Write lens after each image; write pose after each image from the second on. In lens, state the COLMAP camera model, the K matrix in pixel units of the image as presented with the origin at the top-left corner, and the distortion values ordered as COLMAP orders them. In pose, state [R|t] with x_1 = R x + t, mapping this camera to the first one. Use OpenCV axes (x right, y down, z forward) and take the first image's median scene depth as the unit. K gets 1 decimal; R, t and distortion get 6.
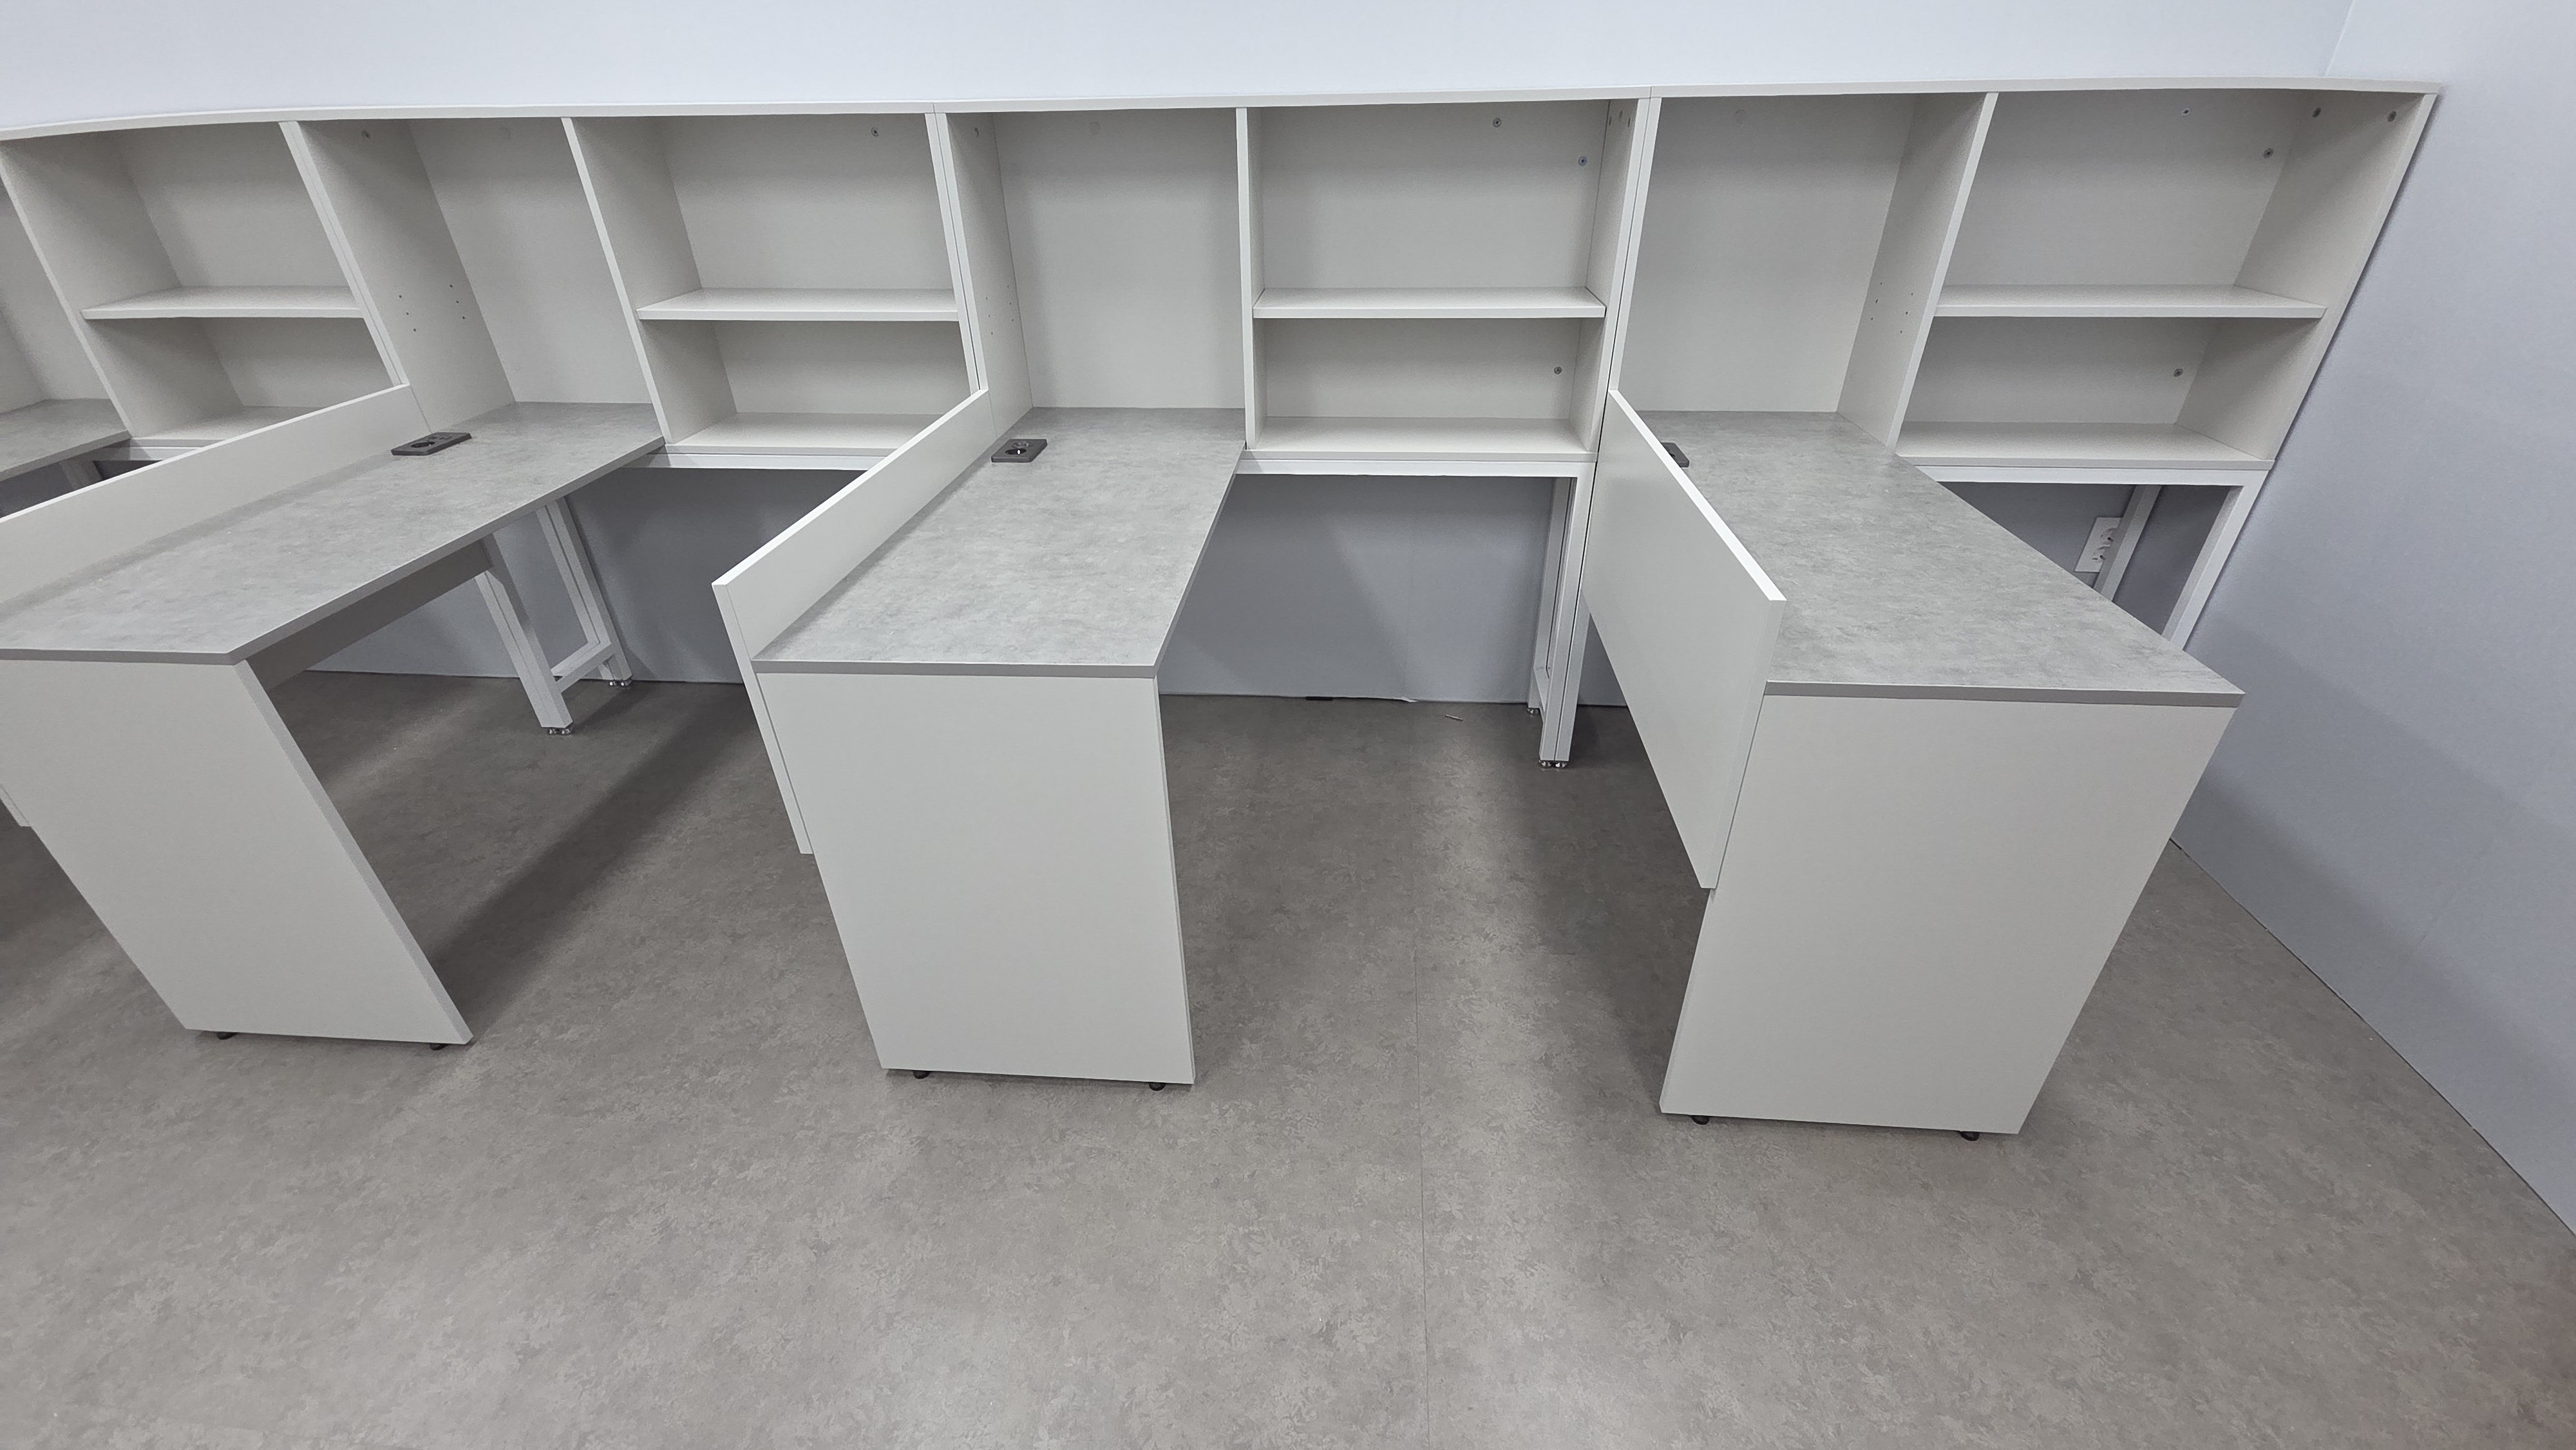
lens RADIAL K [[1044.5, 0, 1287.1], [0, 1044.5, 716.7], [0, 0, 1]] dist [0.004201, -0.002517]
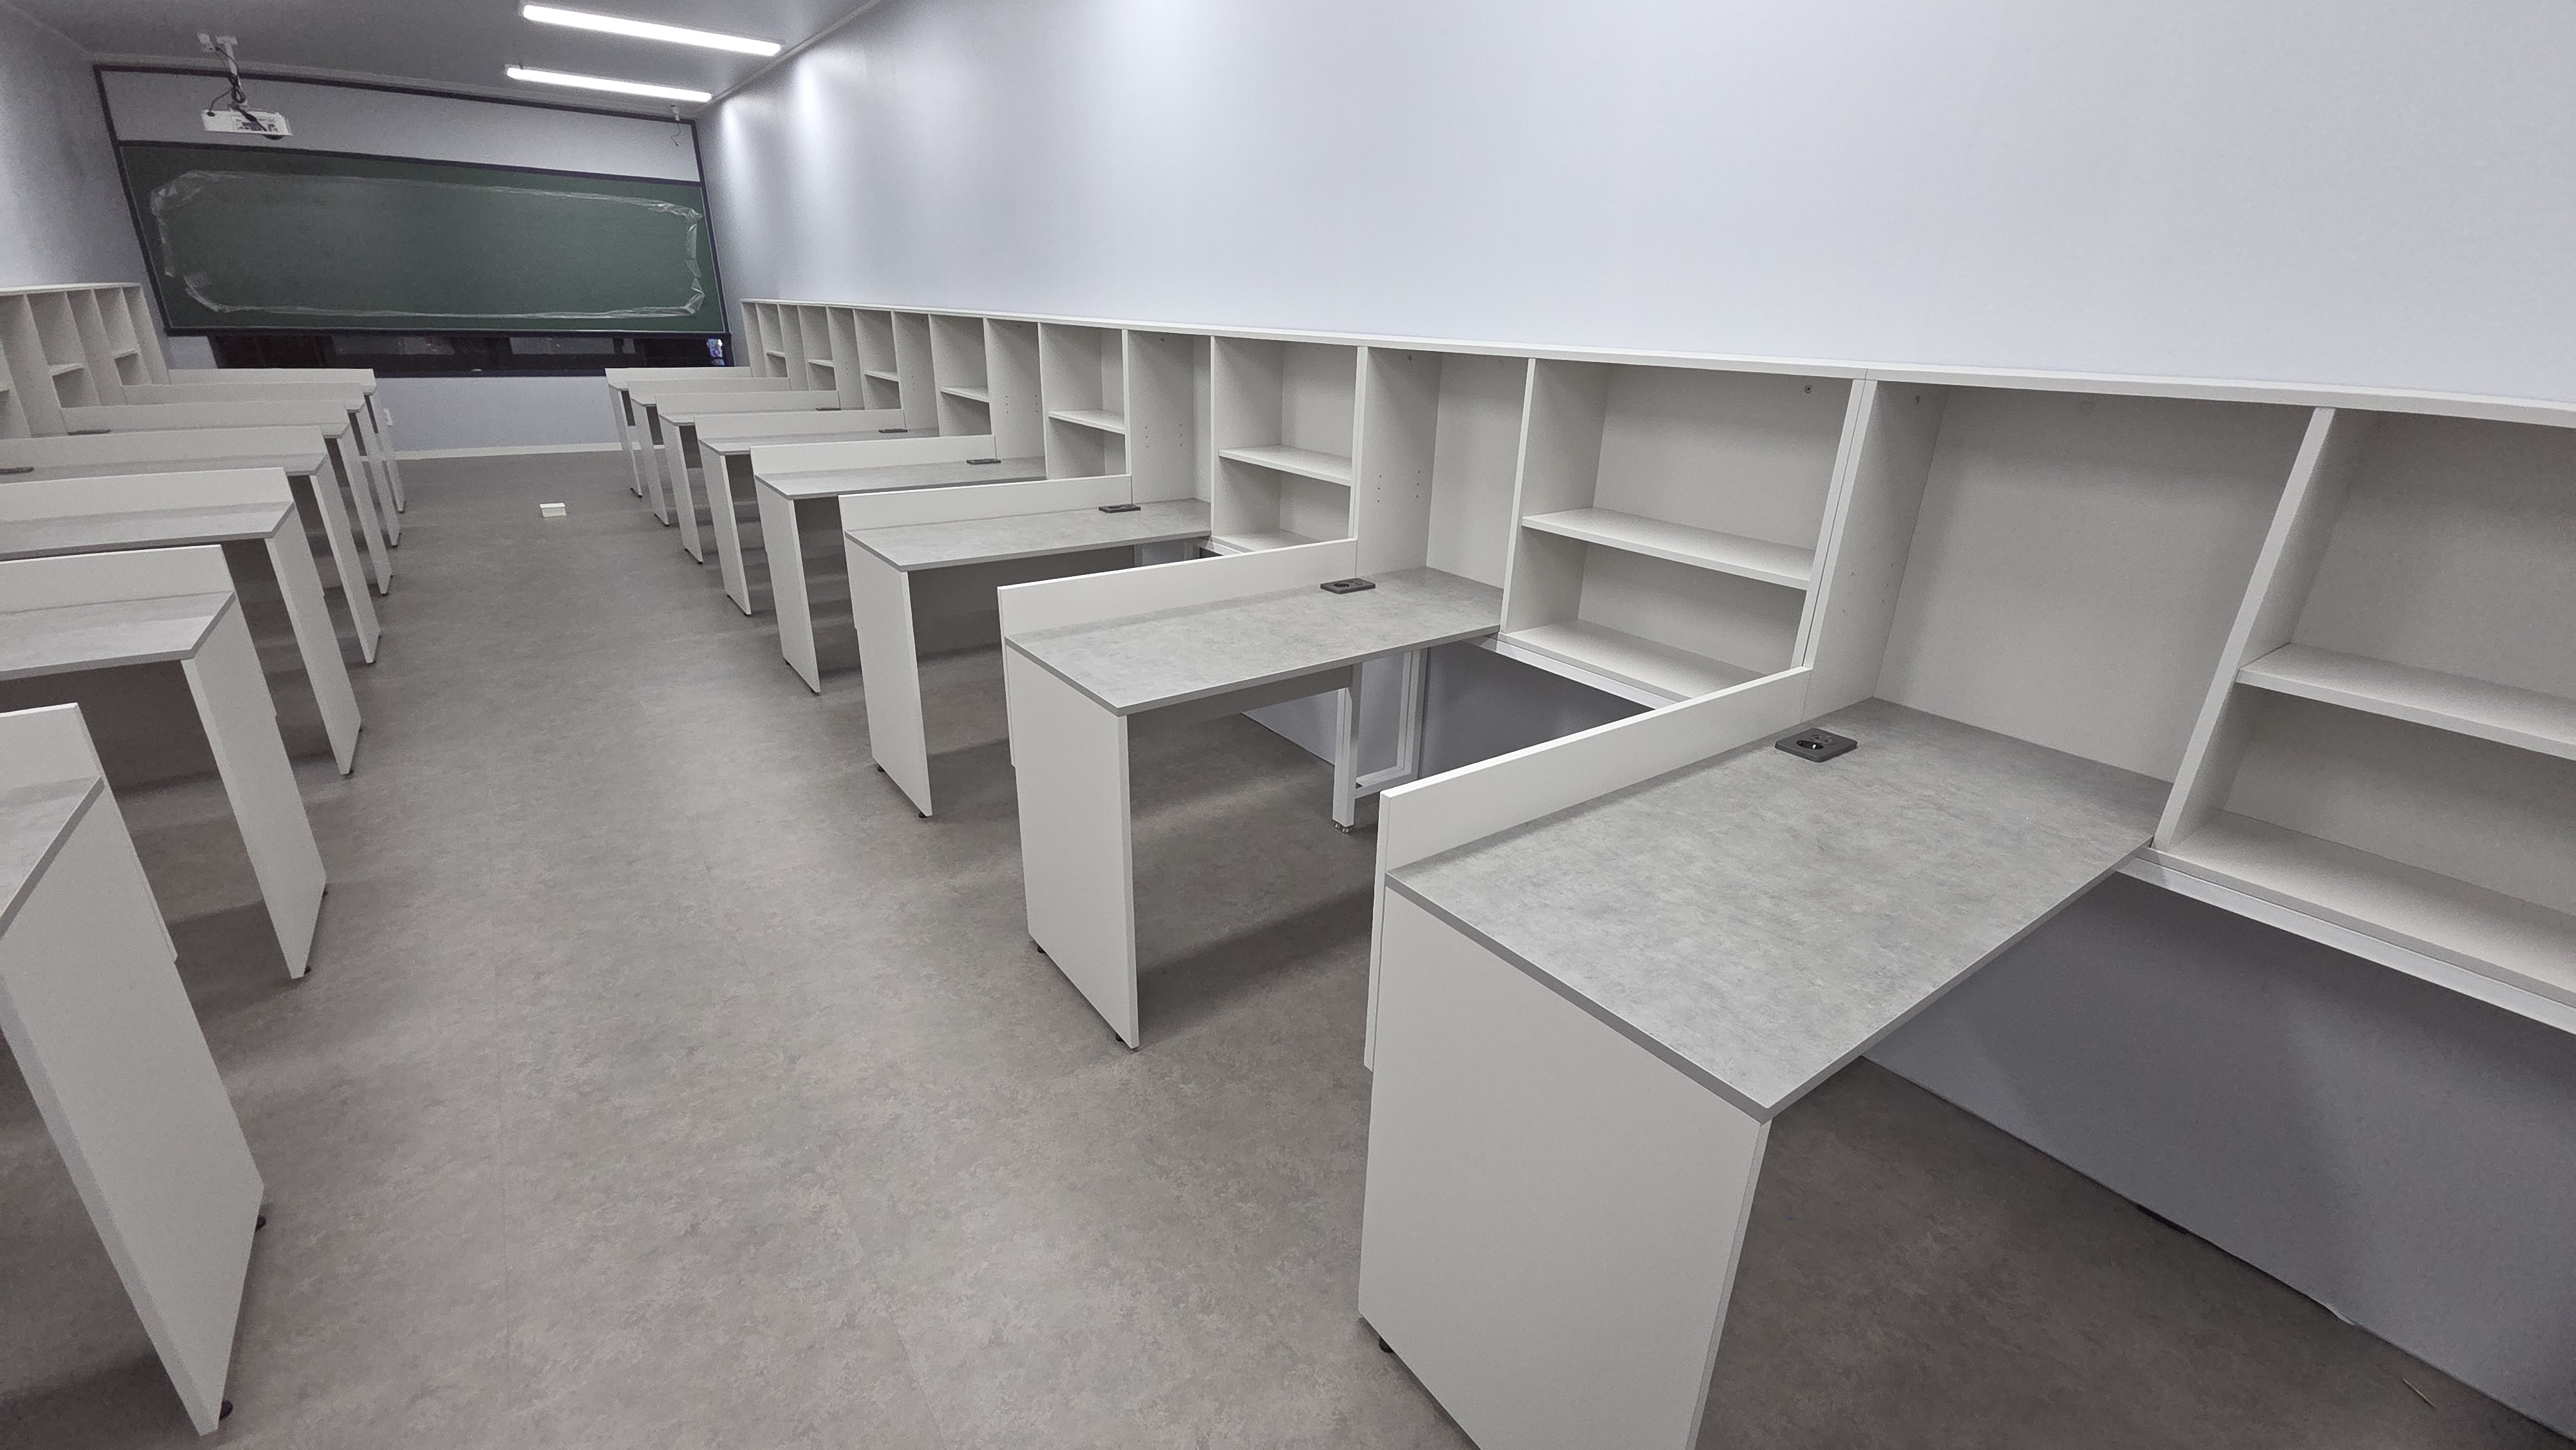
lens RADIAL K [[1044.5, 0, 1287.1], [0, 1044.5, 716.7], [0, 0, 1]] dist [0.004201, -0.002517]
pose [[0.649601, 0.304155, -0.696784, 0.052326], [-0.422030, 0.906579, 0.002281, -0.104276], [0.632383, 0.292582, 0.717277, 0.125009]]
